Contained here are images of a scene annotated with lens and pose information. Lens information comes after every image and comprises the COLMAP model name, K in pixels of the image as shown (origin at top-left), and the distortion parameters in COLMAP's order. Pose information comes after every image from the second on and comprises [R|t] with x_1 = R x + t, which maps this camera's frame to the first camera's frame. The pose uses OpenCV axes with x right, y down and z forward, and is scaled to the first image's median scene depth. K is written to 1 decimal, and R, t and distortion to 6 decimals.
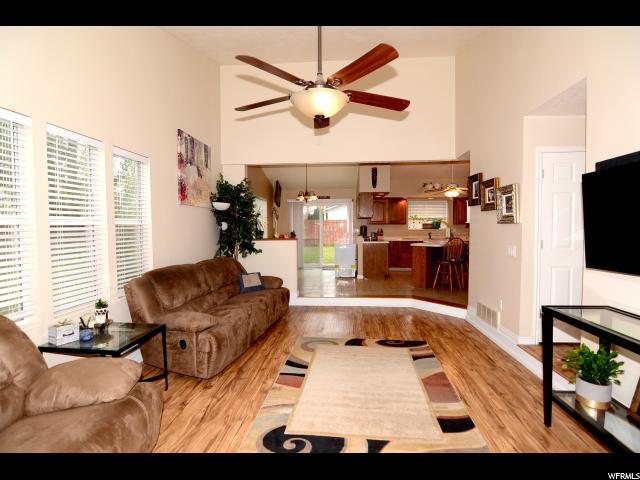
lens RADIAL K [[316.8, 0, 320.1], [0, 316.8, 241.8], [0, 0, 1]] dist [-0.002240, -0.014582]
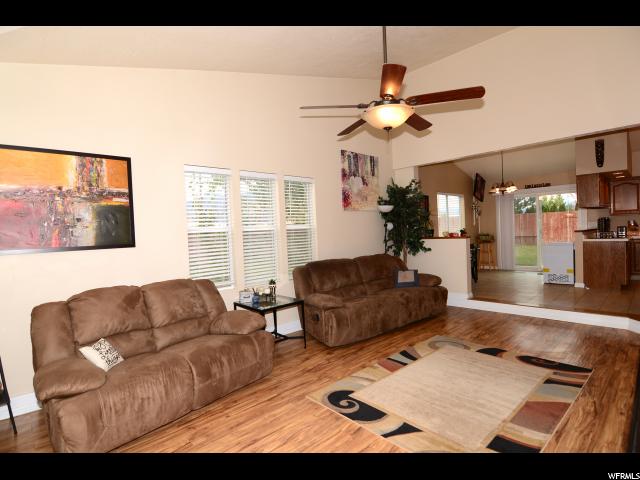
lens RADIAL K [[327.1, 0, 320.0], [0, 327.1, 240.0], [0, 0, 1]] dist [-0.003145, -0.012309]
pose [[0.745092, -0.006917, -0.666926, 0.300984], [0.005836, 0.999976, -0.003850, 0.001420], [0.666936, -0.001024, 0.745114, -0.011639]]
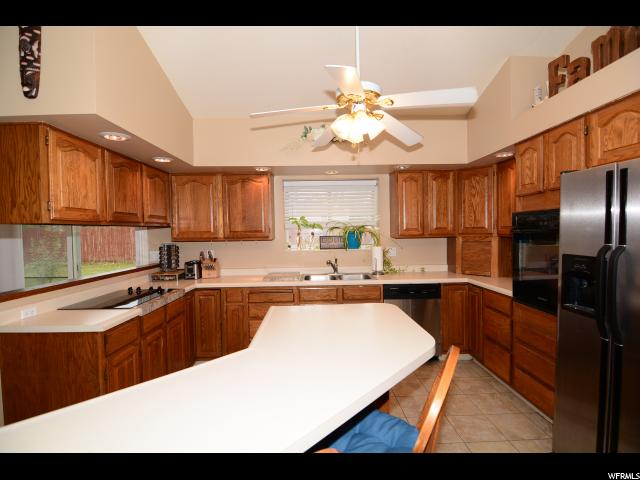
lens RADIAL K [[311.0, 0, 318.2], [0, 311.0, 240.9], [0, 0, 1]] dist [-0.014630, -0.001571]
pose [[0.995182, -0.016326, 0.096678, 0.580197], [0.017782, 0.999741, -0.014221, -0.093369], [-0.096421, 0.015872, 0.995214, 1.226440]]
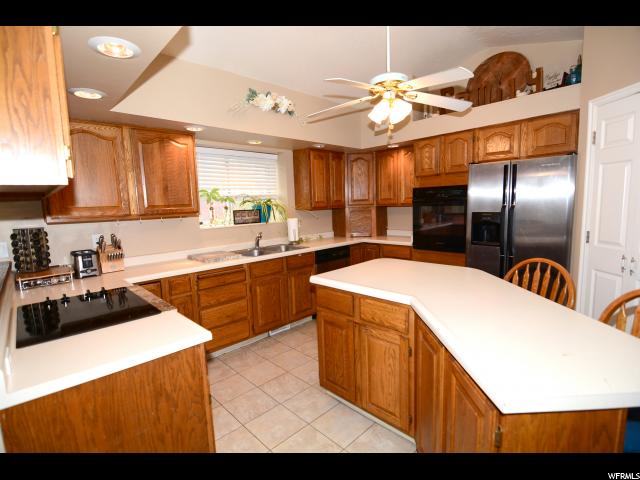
lens RADIAL K [[311.0, 0, 318.2], [0, 311.0, 240.9], [0, 0, 1]] dist [-0.014630, -0.001571]
pose [[0.664019, -0.109262, 0.739690, 0.224839], [0.066724, 0.993978, 0.086925, -0.095506], [-0.744733, -0.008365, 0.667310, 1.379425]]
